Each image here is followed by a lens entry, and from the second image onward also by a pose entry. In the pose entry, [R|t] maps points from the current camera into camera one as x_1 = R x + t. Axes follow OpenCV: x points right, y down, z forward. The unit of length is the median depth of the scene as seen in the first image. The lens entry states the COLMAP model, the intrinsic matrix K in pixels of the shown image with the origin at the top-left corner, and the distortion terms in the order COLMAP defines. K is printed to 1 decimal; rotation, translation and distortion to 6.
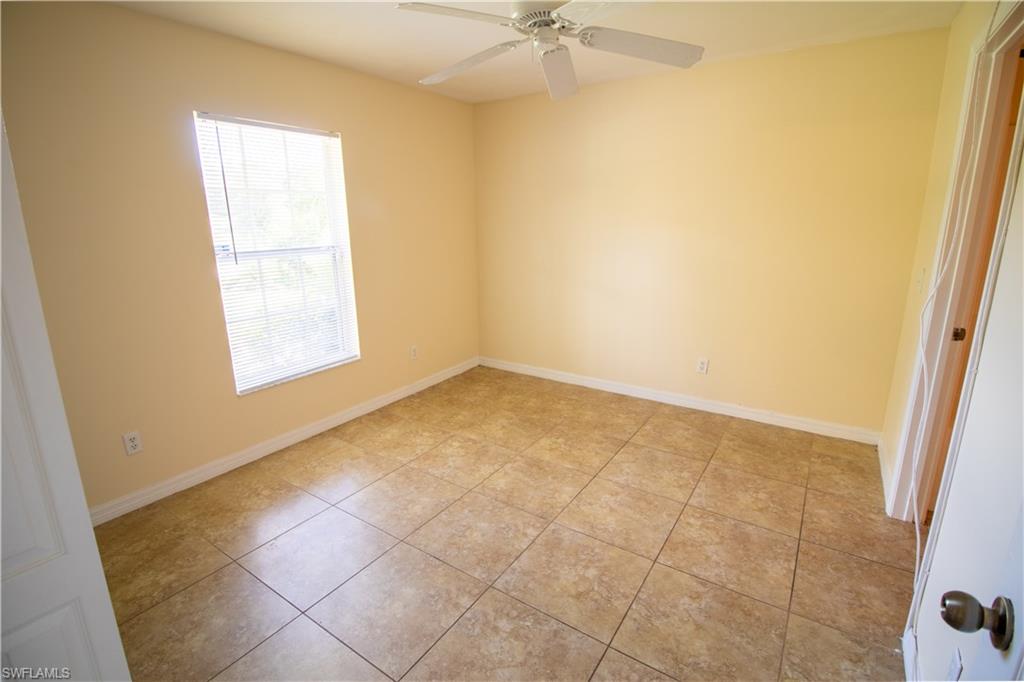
lens RADIAL K [[487.6, 0, 509.9], [0, 487.6, 335.4], [0, 0, 1]] dist [-0.014758, -0.000963]
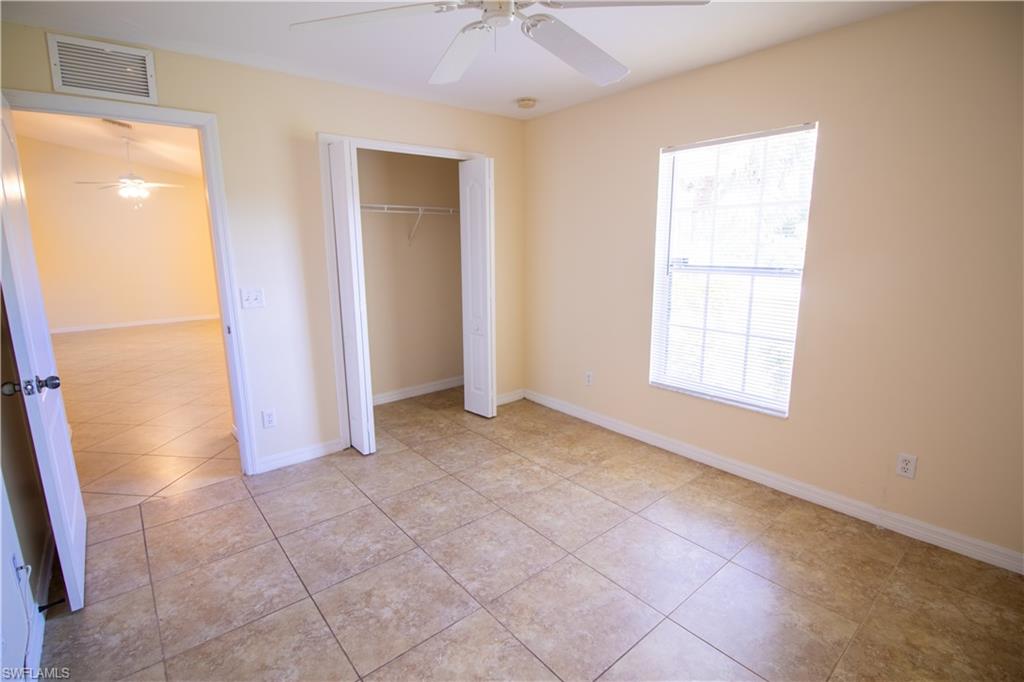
lens RADIAL K [[487.6, 0, 509.9], [0, 487.6, 335.4], [0, 0, 1]] dist [-0.014758, -0.000963]
pose [[-0.287829, 0.195543, -0.937506, 0.778757], [-0.212610, 0.941457, 0.261641, -0.280047], [0.933783, 0.274631, -0.229404, 1.148126]]
